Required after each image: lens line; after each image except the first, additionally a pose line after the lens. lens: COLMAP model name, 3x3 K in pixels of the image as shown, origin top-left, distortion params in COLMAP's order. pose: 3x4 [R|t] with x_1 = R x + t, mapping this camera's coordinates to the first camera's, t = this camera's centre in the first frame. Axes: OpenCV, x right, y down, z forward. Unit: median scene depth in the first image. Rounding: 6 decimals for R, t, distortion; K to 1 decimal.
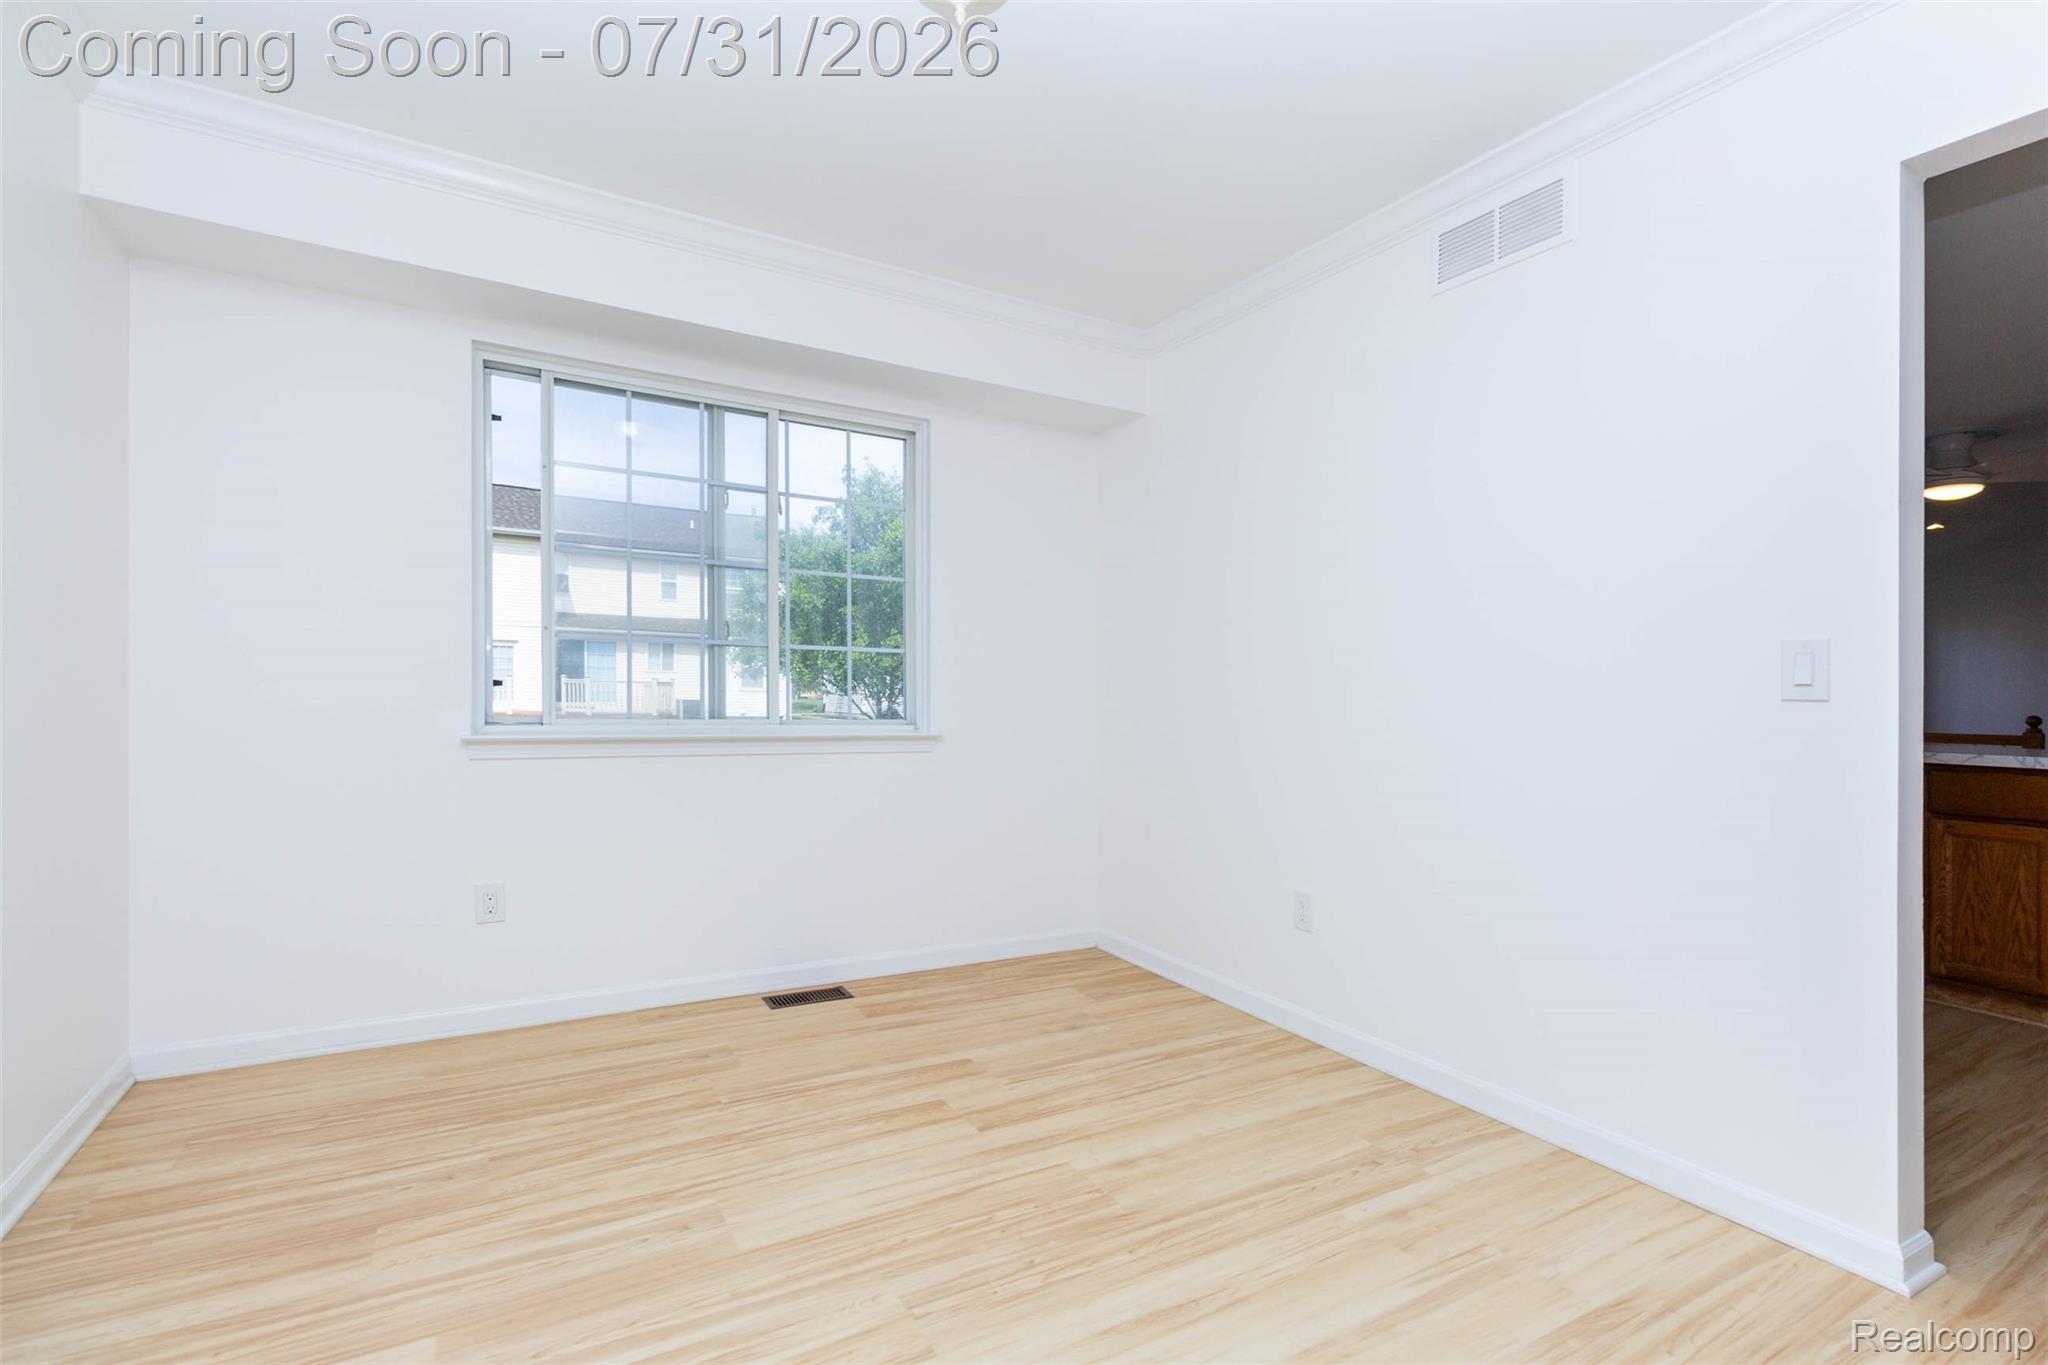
lens RADIAL K [[997.7, 0, 1028.2], [0, 997.7, 682.1], [0, 0, 1]] dist [-0.008490, -0.002373]
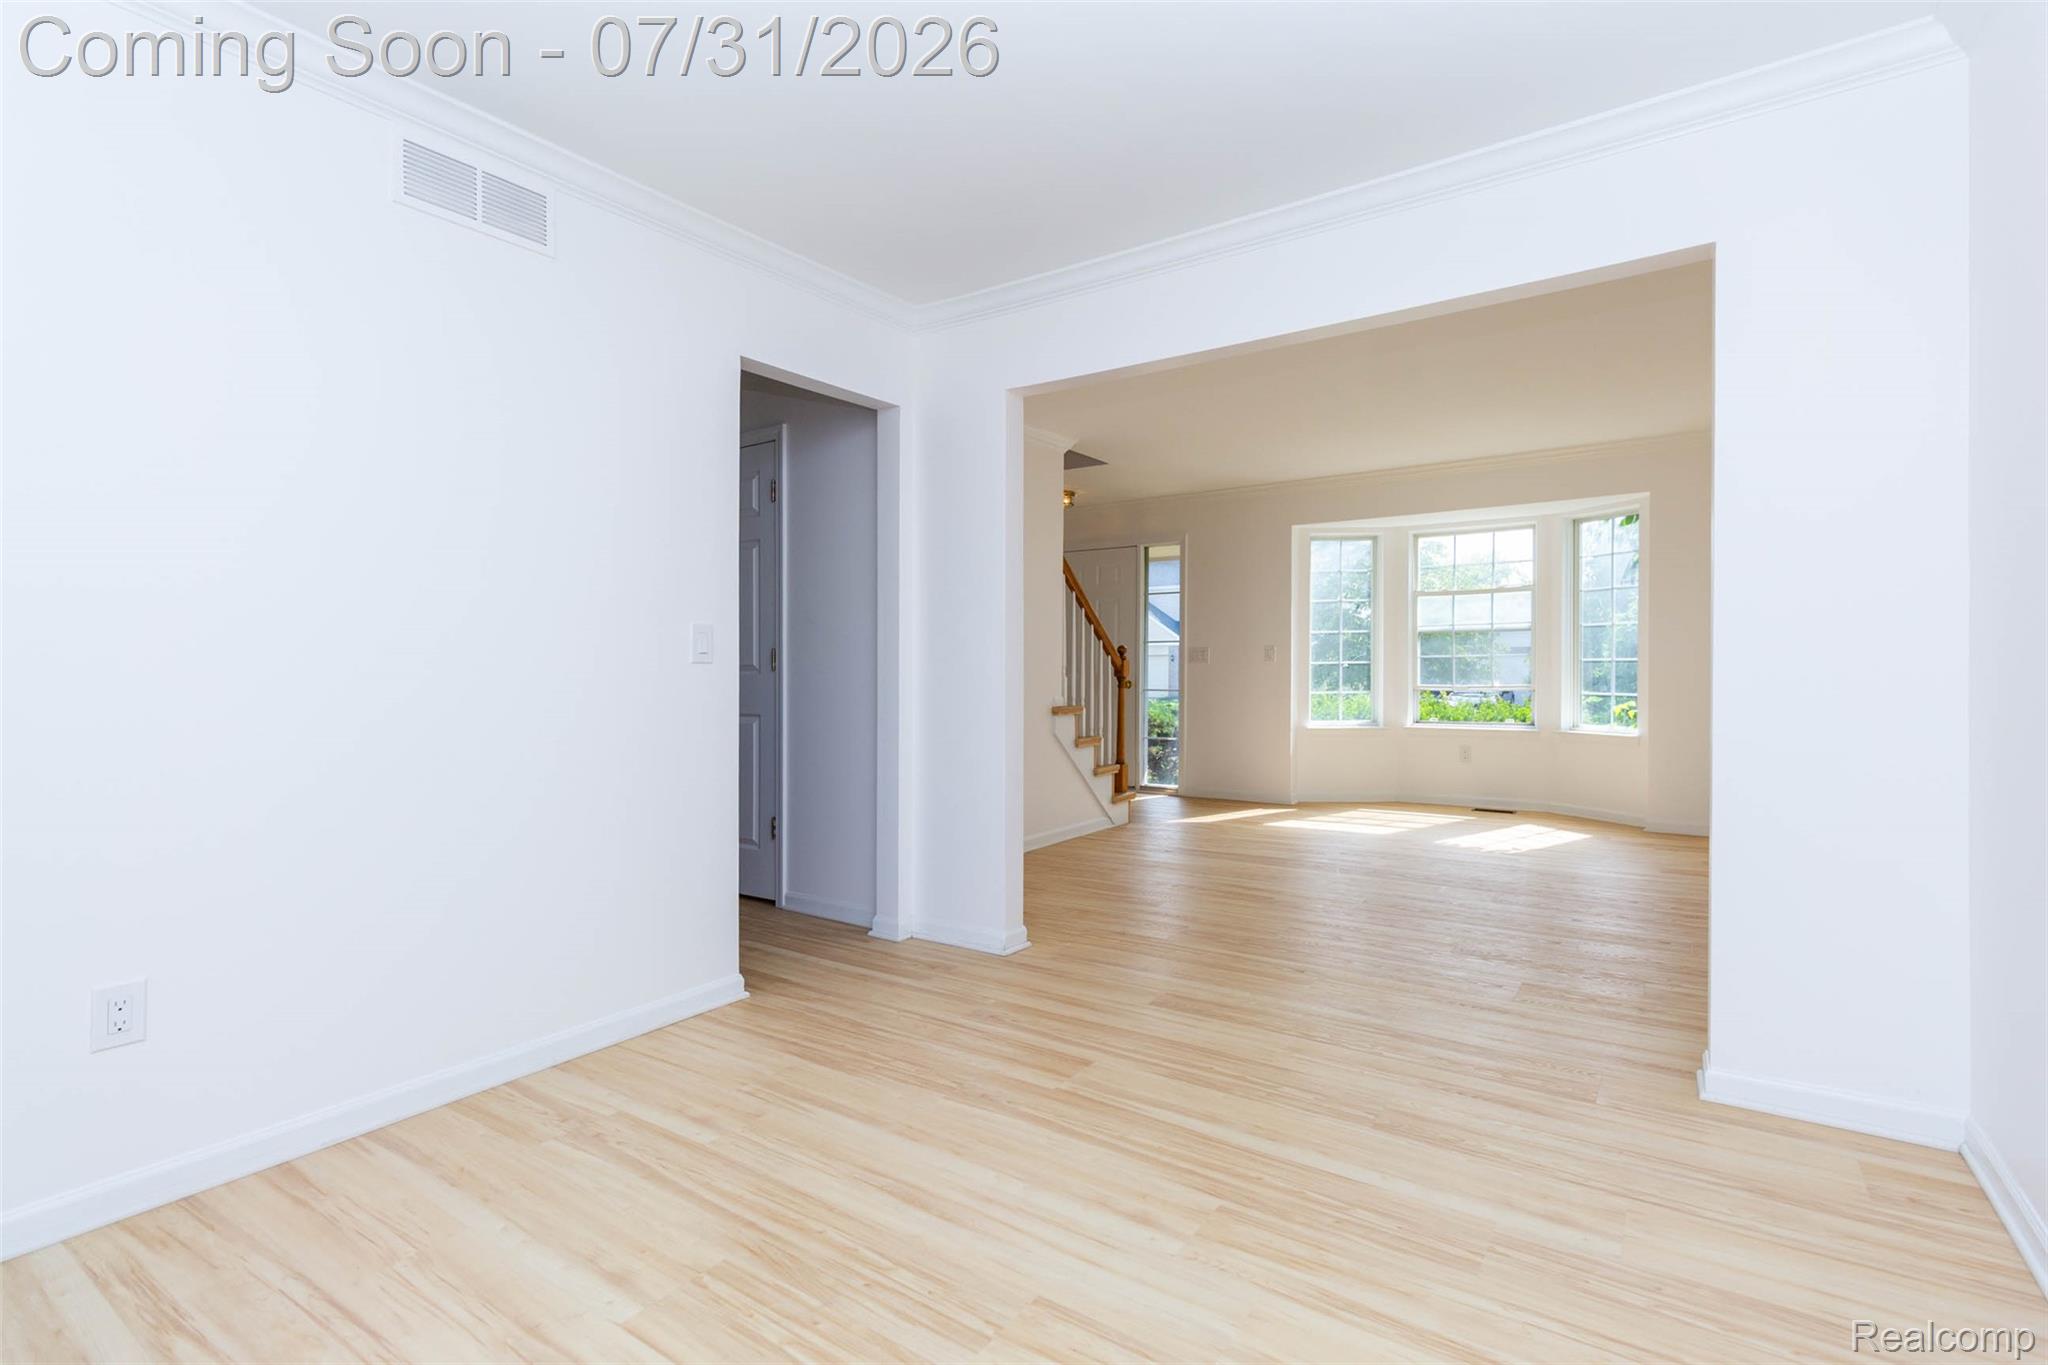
lens RADIAL K [[997.7, 0, 1022.8], [0, 997.7, 666.9], [0, 0, 1]] dist [-0.008490, -0.002373]
pose [[-0.449363, -0.016686, 0.893194, -0.707230], [-0.002105, 0.999843, 0.017620, -0.003372], [-0.893347, 0.006038, -0.449327, 1.041539]]
